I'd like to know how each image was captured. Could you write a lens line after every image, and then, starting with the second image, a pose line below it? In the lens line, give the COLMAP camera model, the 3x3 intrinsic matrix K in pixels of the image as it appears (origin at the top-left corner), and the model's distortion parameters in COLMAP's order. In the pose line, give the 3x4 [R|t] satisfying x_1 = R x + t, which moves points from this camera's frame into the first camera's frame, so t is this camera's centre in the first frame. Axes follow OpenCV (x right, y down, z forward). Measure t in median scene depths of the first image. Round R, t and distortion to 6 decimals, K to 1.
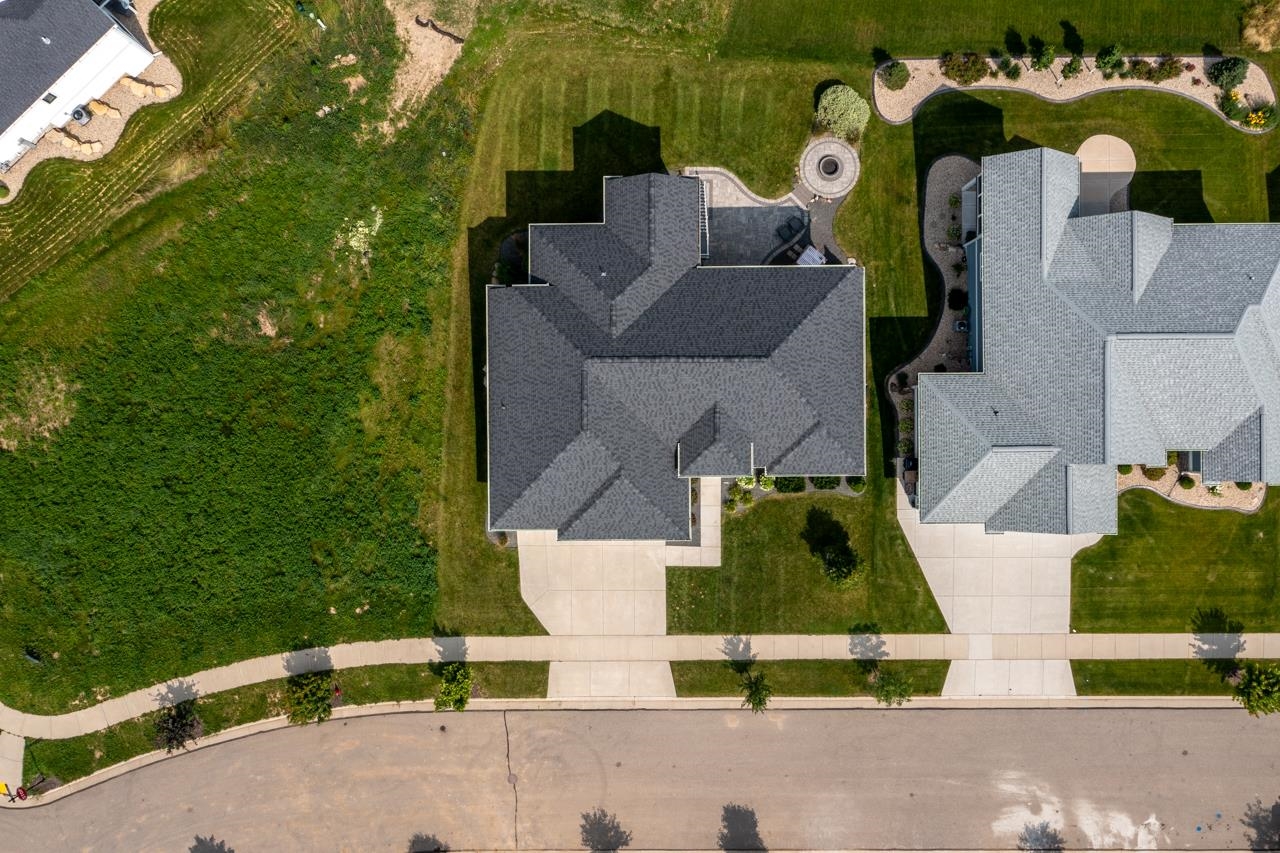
lens RADIAL K [[1016.4, 0, 637.2], [0, 1016.4, 429.8], [0, 0, 1]] dist [-0.002217, 0.007544]
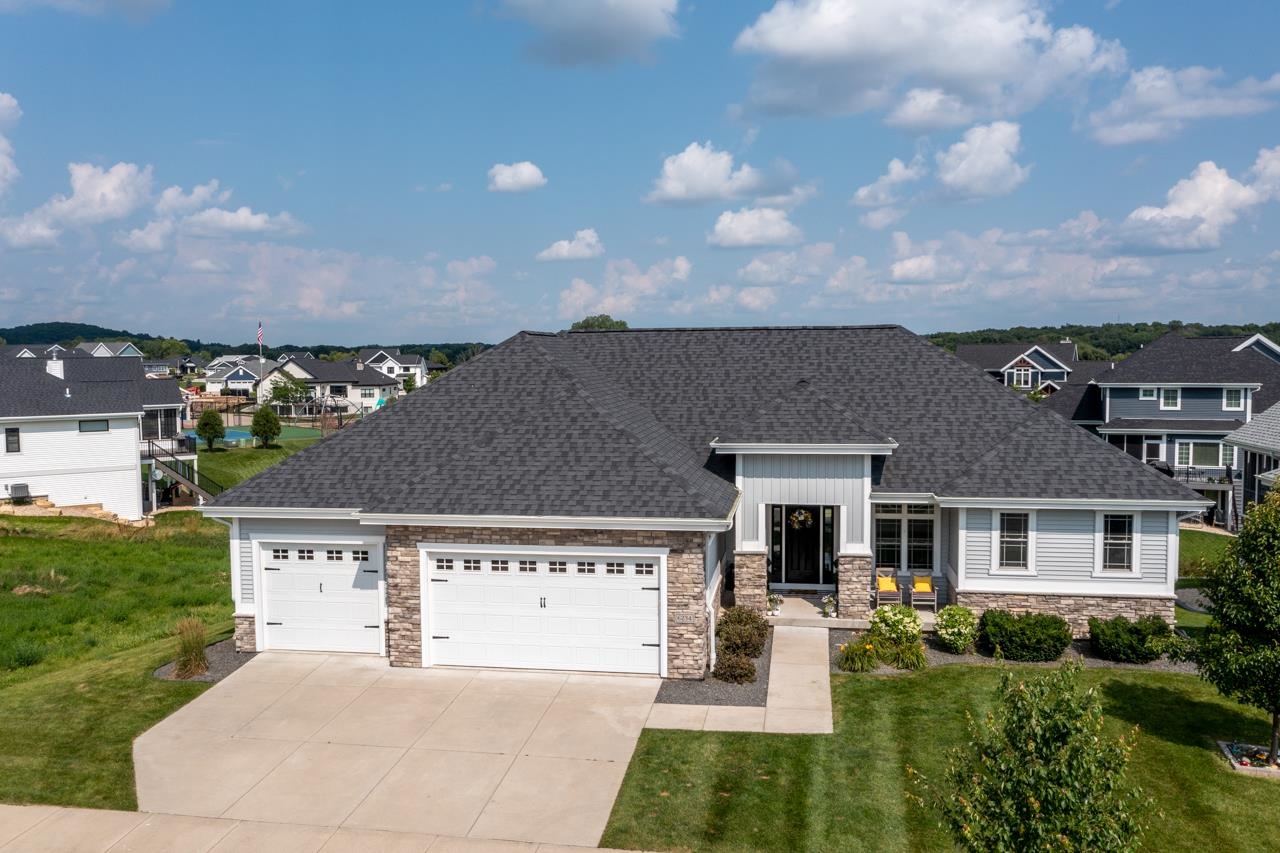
lens RADIAL K [[1043.4, 0, 633.9], [0, 1043.4, 426.6], [0, 0, 1]] dist [-0.002591, -0.003475]
pose [[0.985674, 0.018348, -0.167660, 0.073941], [-0.168527, 0.067503, -0.983383, 0.423071], [-0.006726, 0.997550, 0.069628, 0.885156]]
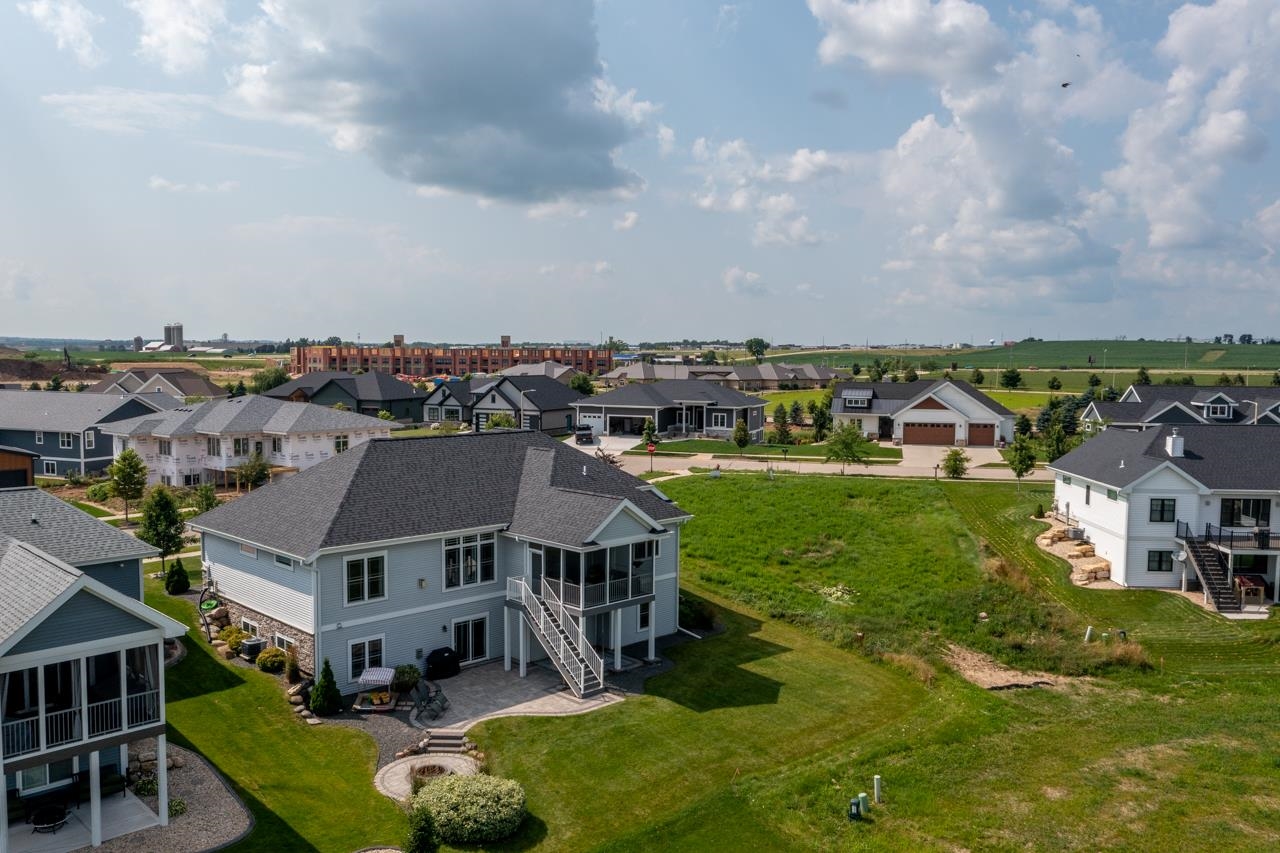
lens RADIAL K [[1033.6, 0, 640.0], [0, 1033.6, 426.5], [0, 0, 1]] dist [-0.001409, 0.007801]
pose [[-0.716350, 0.061185, -0.695053, 0.497930], [-0.697740, -0.061191, 0.713733, -0.741470], [0.001139, 0.996249, 0.086526, 0.796375]]
